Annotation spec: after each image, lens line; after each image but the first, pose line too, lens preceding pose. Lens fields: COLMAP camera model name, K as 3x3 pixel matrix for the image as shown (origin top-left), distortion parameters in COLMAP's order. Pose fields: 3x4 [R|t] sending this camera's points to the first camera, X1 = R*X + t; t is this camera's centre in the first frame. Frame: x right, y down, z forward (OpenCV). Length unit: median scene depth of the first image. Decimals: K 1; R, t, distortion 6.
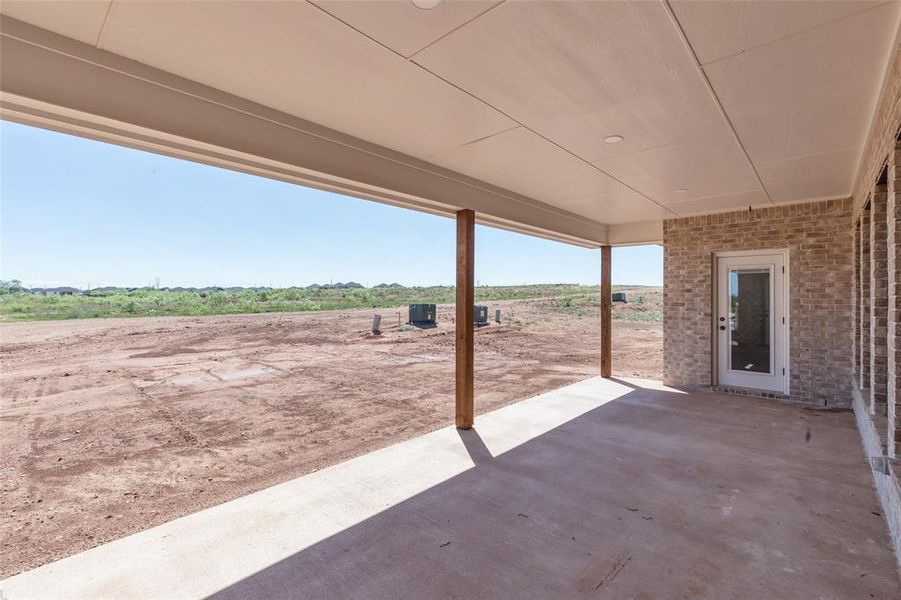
lens RADIAL K [[409.0, 0, 452.2], [0, 409.0, 295.0], [0, 0, 1]] dist [0.011605, -0.000094]
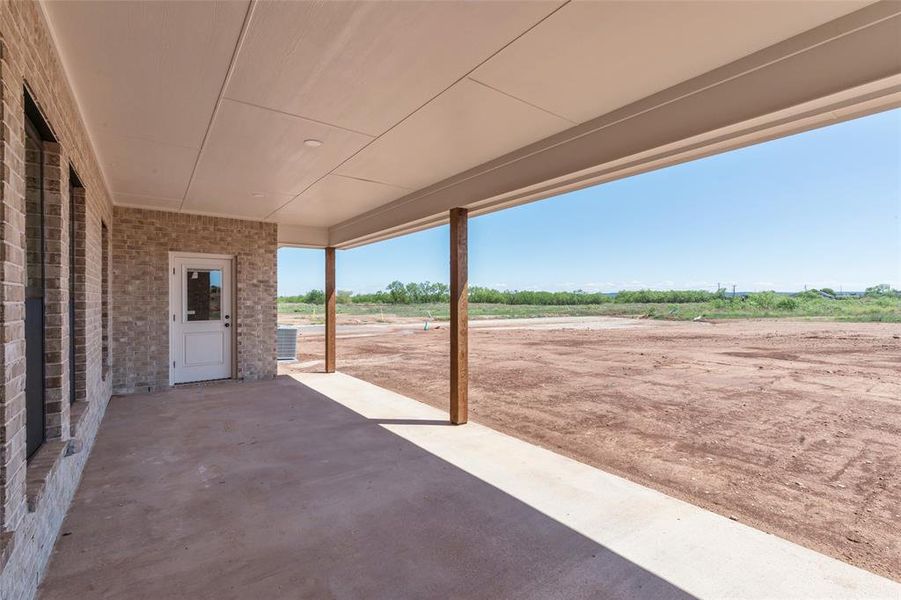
lens RADIAL K [[409.0, 0, 452.3], [0, 409.0, 305.9], [0, 0, 1]] dist [0.011605, -0.000094]
pose [[-0.200286, 0.009002, -0.979696, 1.049791], [0.009630, 0.999928, 0.007219, 0.024049], [0.979690, -0.007988, -0.200358, 1.214270]]
